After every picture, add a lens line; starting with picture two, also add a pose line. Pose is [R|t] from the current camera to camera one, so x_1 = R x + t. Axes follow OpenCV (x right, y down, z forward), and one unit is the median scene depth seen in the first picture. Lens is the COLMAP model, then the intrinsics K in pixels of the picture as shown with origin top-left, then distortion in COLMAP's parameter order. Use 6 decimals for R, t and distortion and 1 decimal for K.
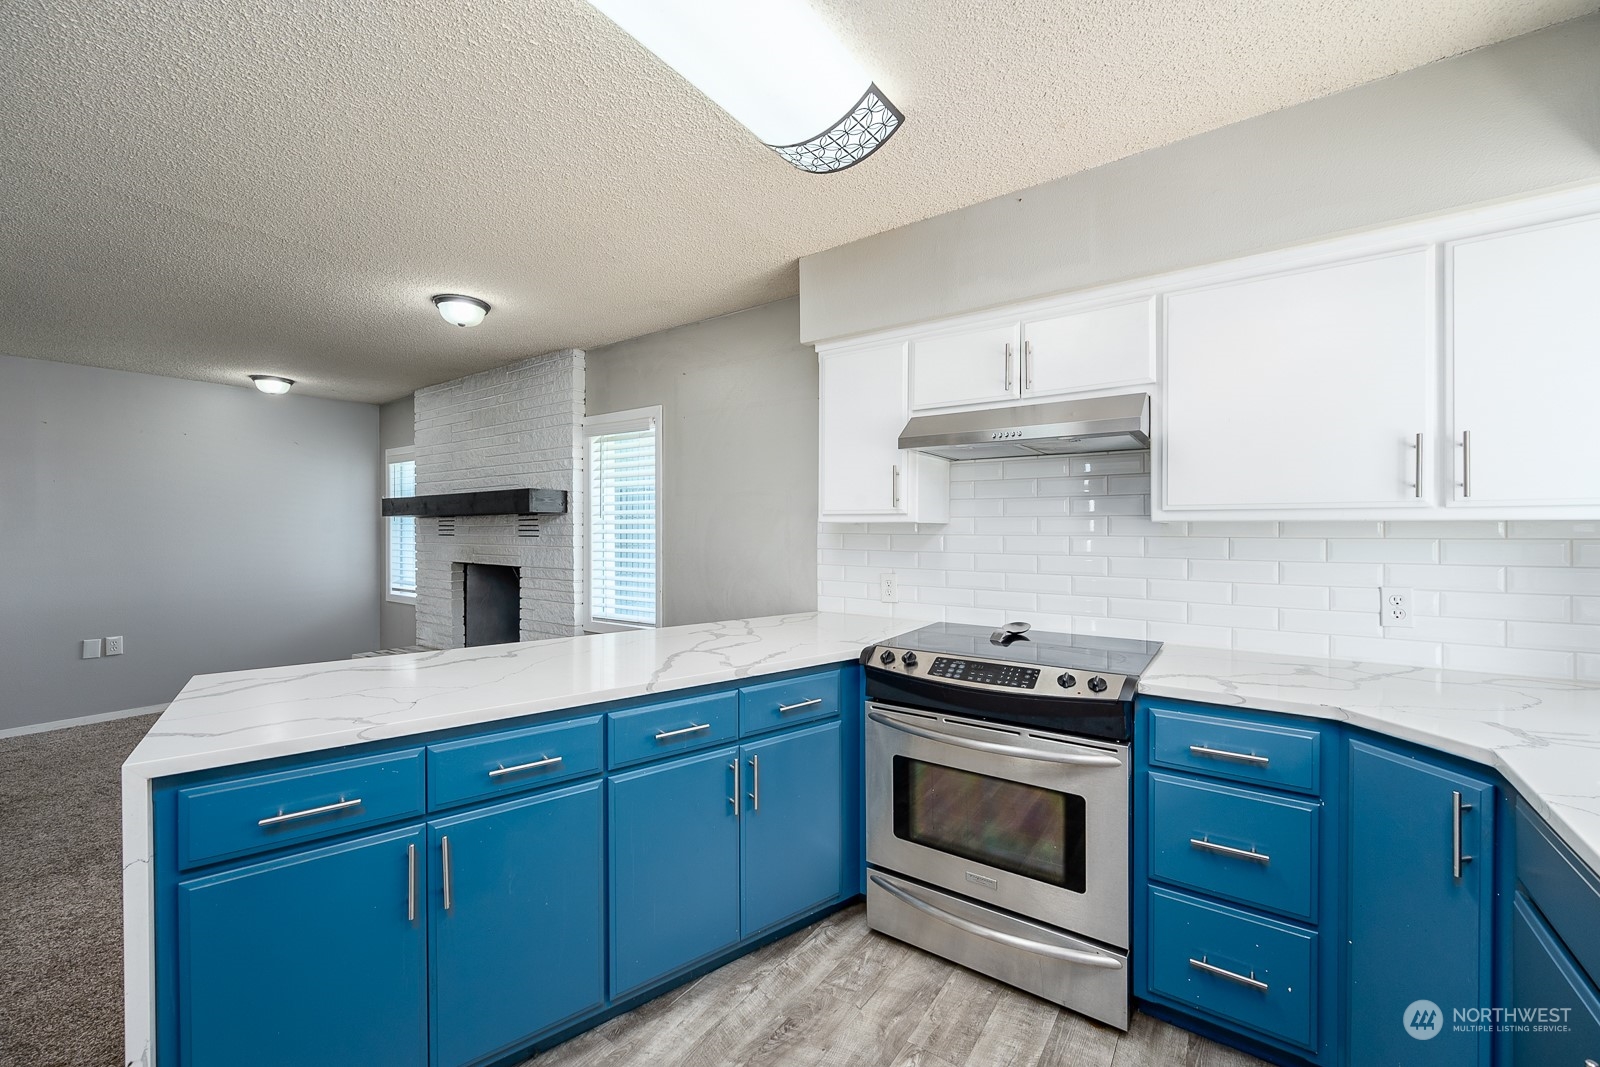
lens RADIAL K [[651.8, 0, 807.3], [0, 651.8, 529.2], [0, 0, 1]] dist [-0.000370, -0.000711]
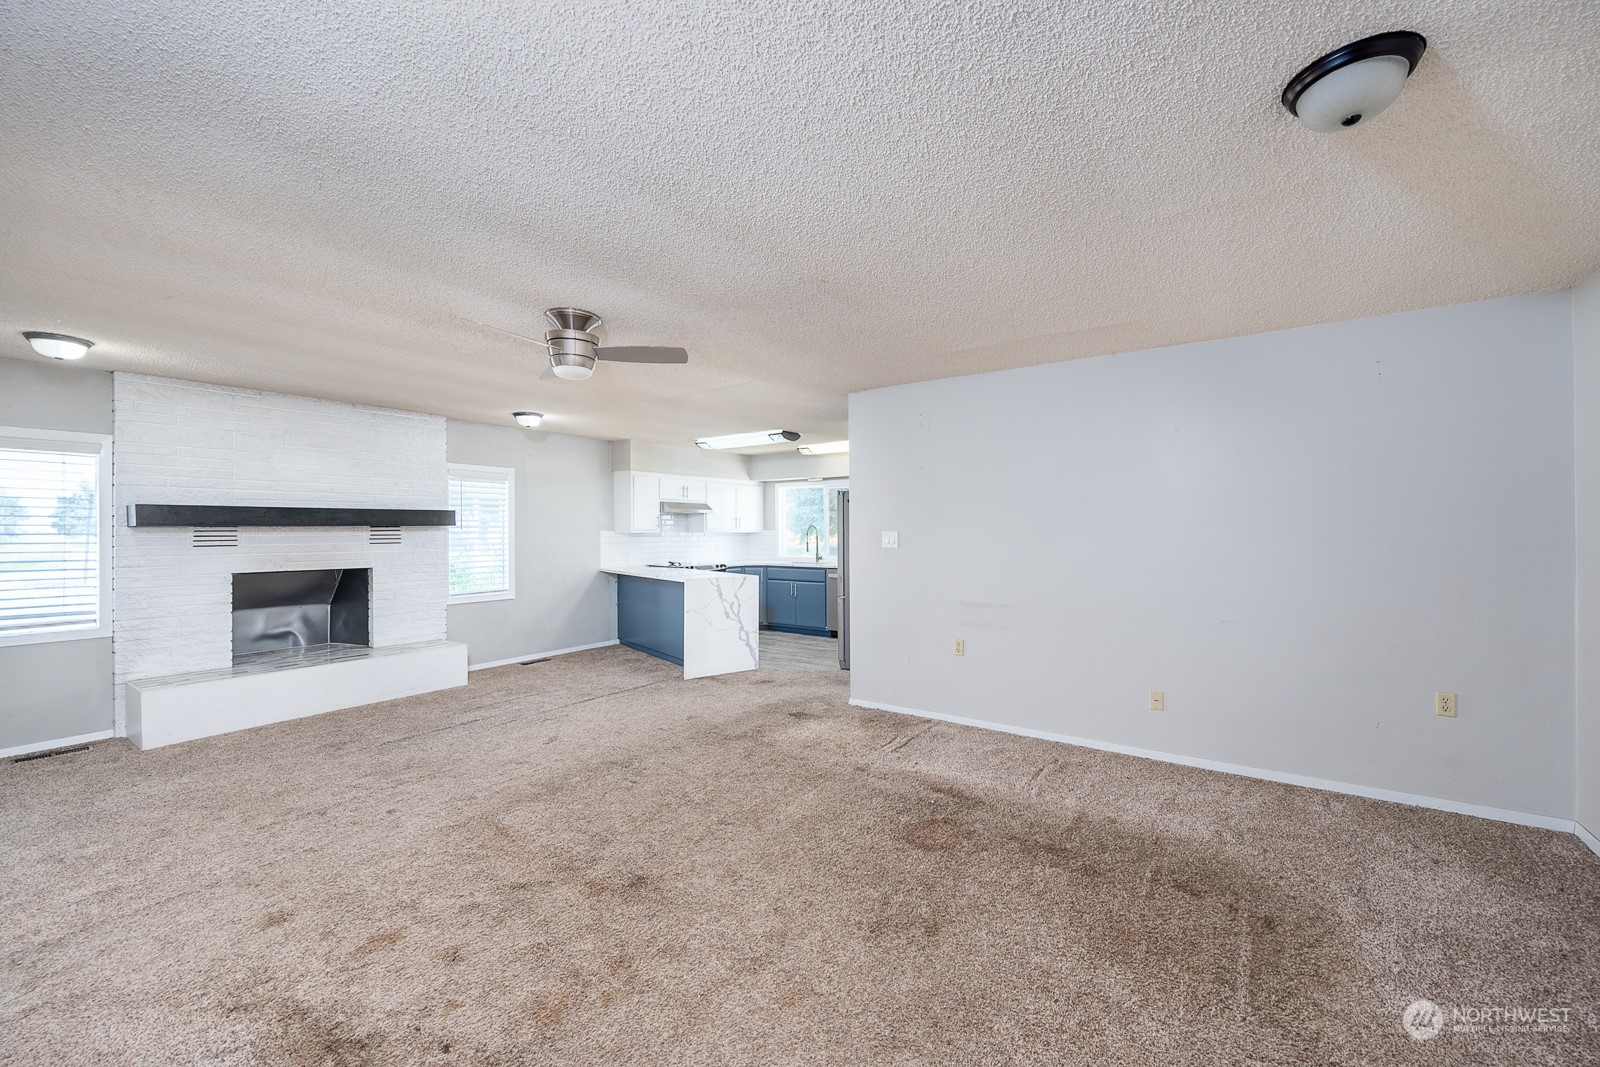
lens RADIAL K [[651.8, 0, 806.8], [0, 651.8, 529.6], [0, 0, 1]] dist [-0.000370, -0.000711]
pose [[-0.014839, 0.002008, 0.999888, -4.035630], [0.006629, 0.999976, -0.001909, -0.019111], [-0.999868, 0.006600, -0.014852, 0.391151]]
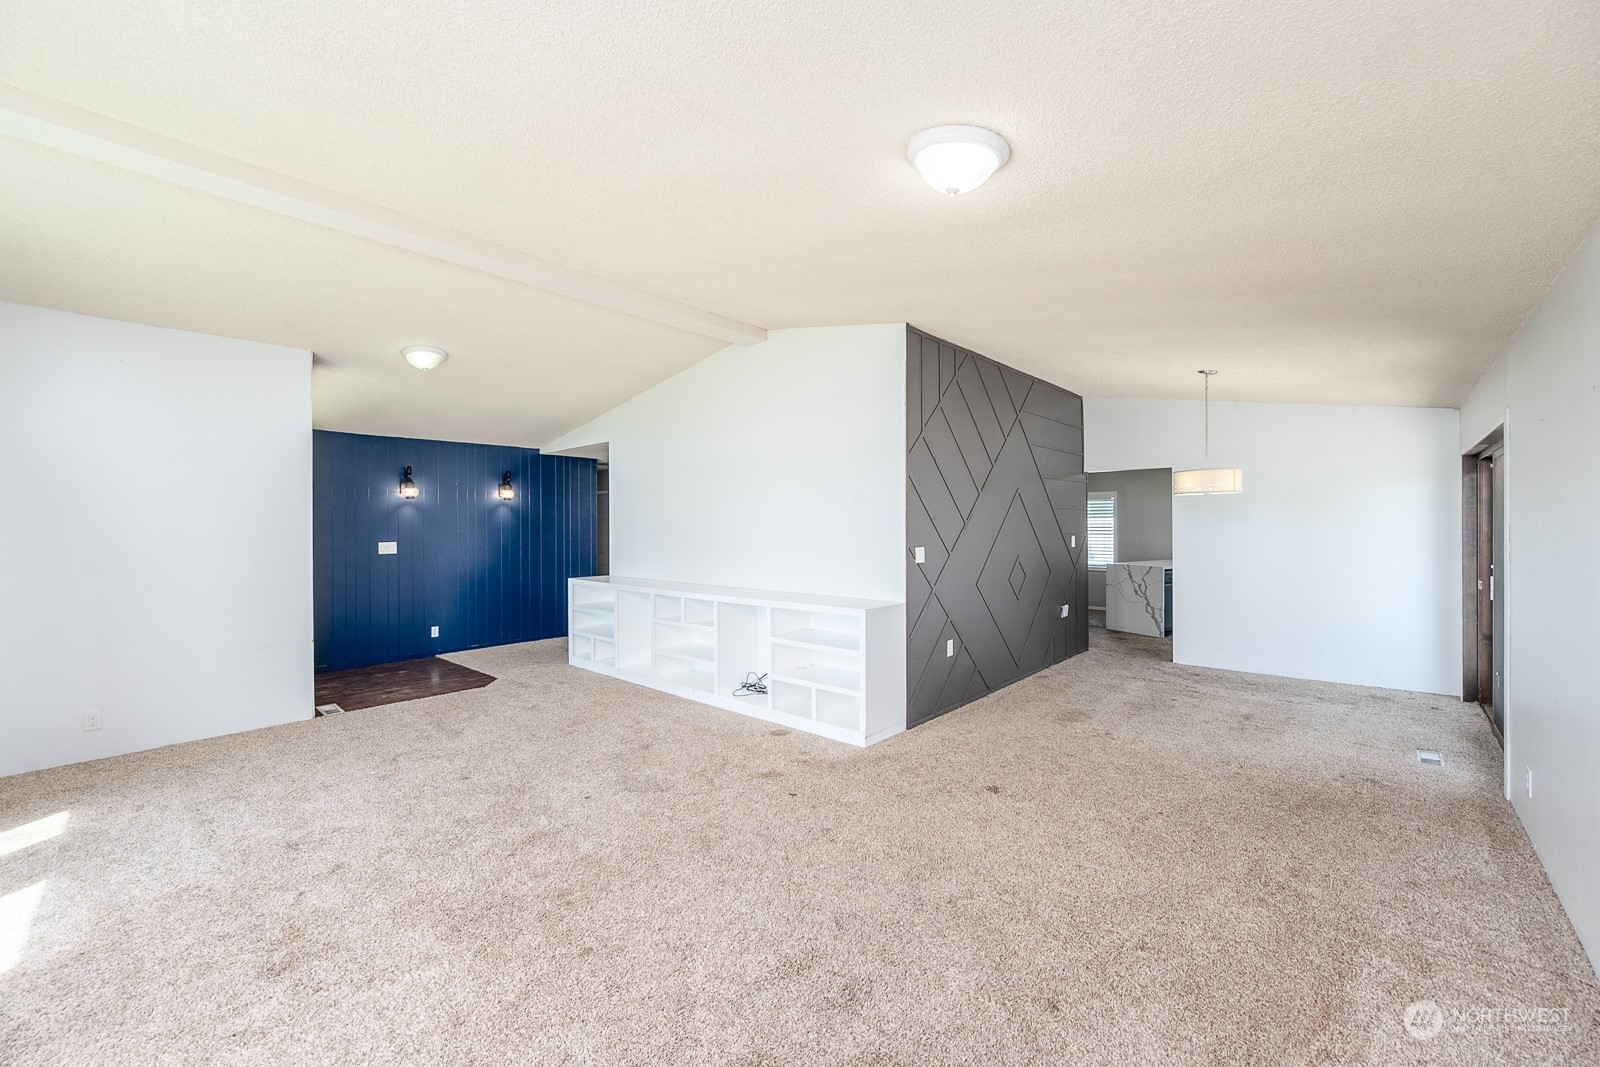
lens RADIAL K [[651.8, 0, 810.2], [0, 651.8, 531.5], [0, 0, 1]] dist [-0.000370, -0.000711]
pose [[0.995342, -0.003407, -0.096343, -2.578718], [0.003671, 0.999990, 0.002557, -0.044925], [0.096333, -0.002899, 0.995345, -4.044071]]
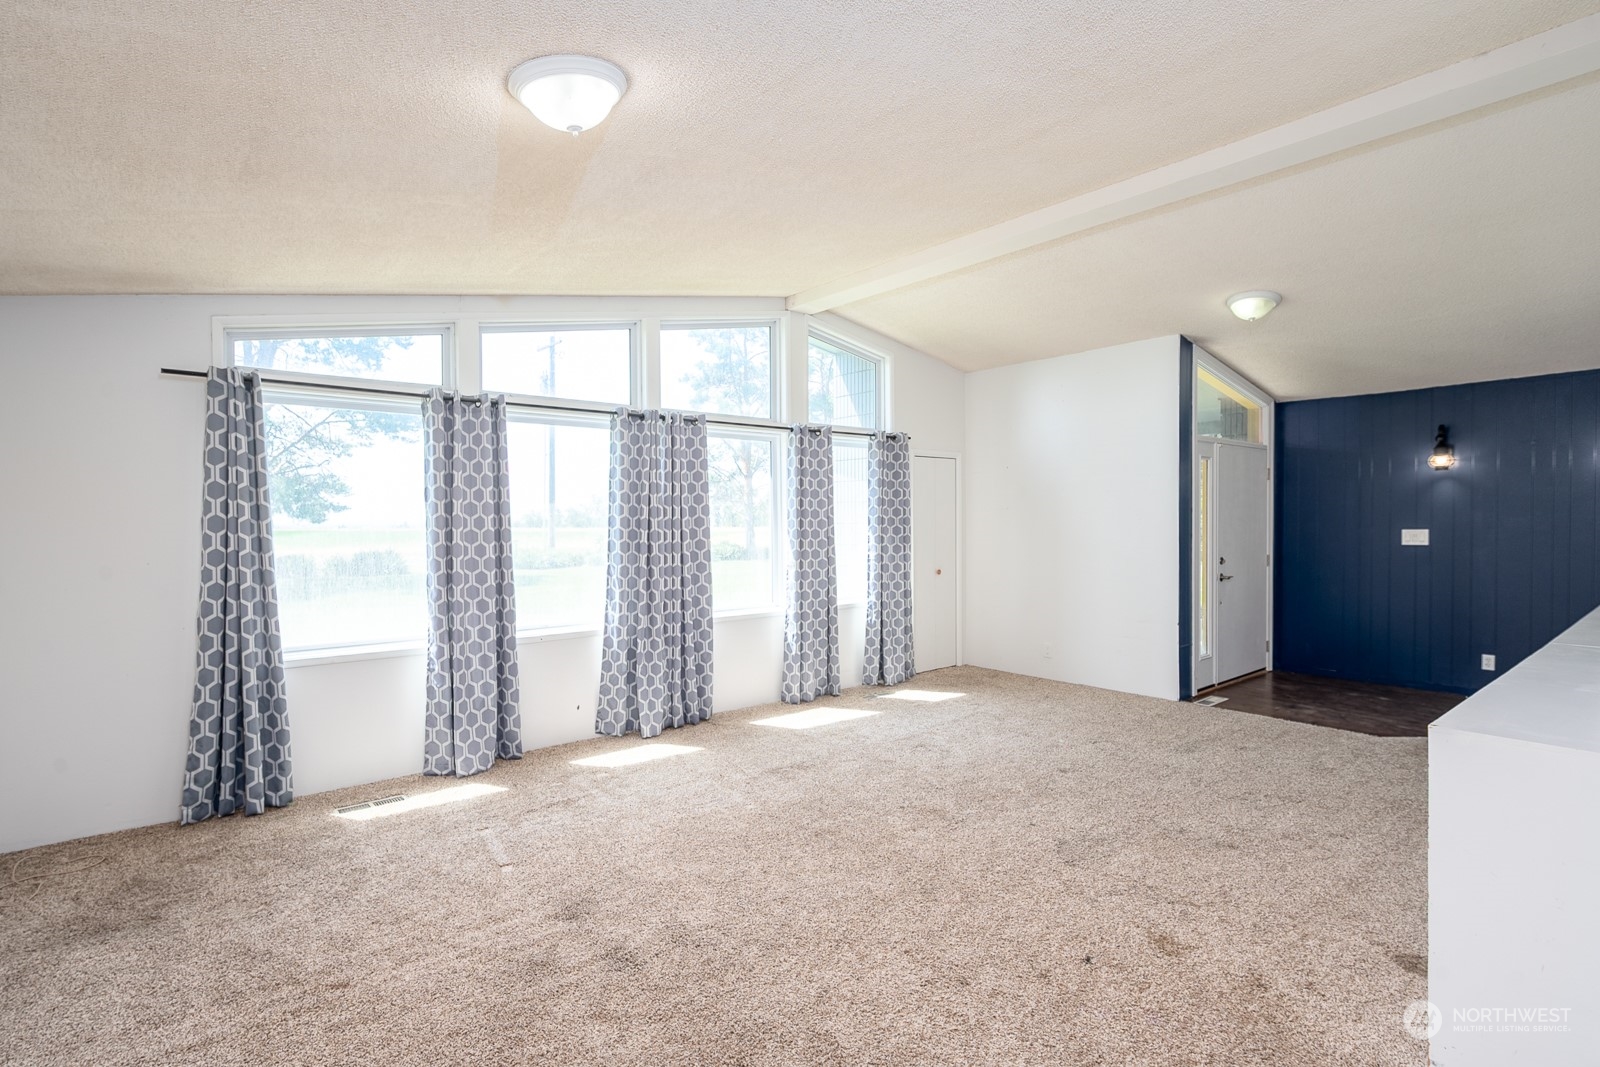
lens RADIAL K [[778.8, 0, 794.8], [0, 778.8, 539.0], [0, 0, 1]] dist [0.004040, -0.000882]
pose [[-0.265716, 0.029085, -0.963612, -1.410213], [-0.000670, 0.999539, 0.030354, -0.043884], [0.964051, 0.008711, -0.265574, -2.319781]]
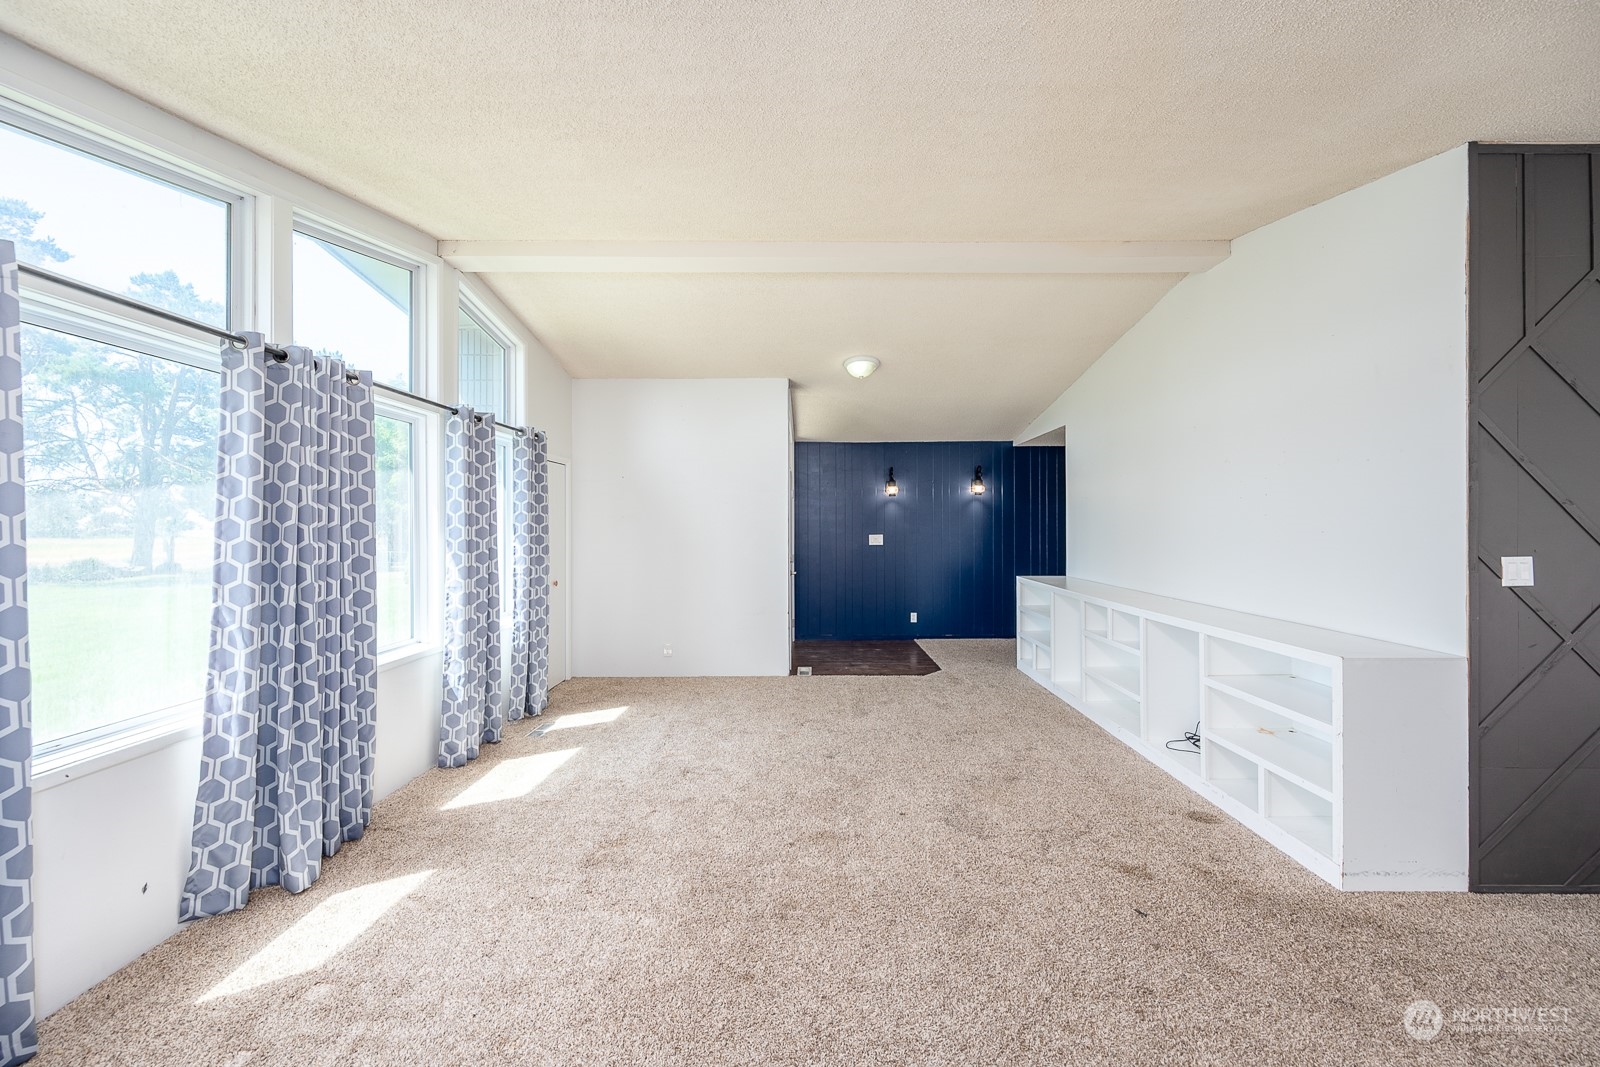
lens RADIAL K [[651.8, 0, 797.9], [0, 651.8, 525.2], [0, 0, 1]] dist [-0.000370, -0.000711]
pose [[0.575195, -0.000654, -0.818016, -2.158759], [-0.003542, 0.999988, -0.003291, -0.030398], [0.818009, 0.004790, 0.575186, -3.462562]]
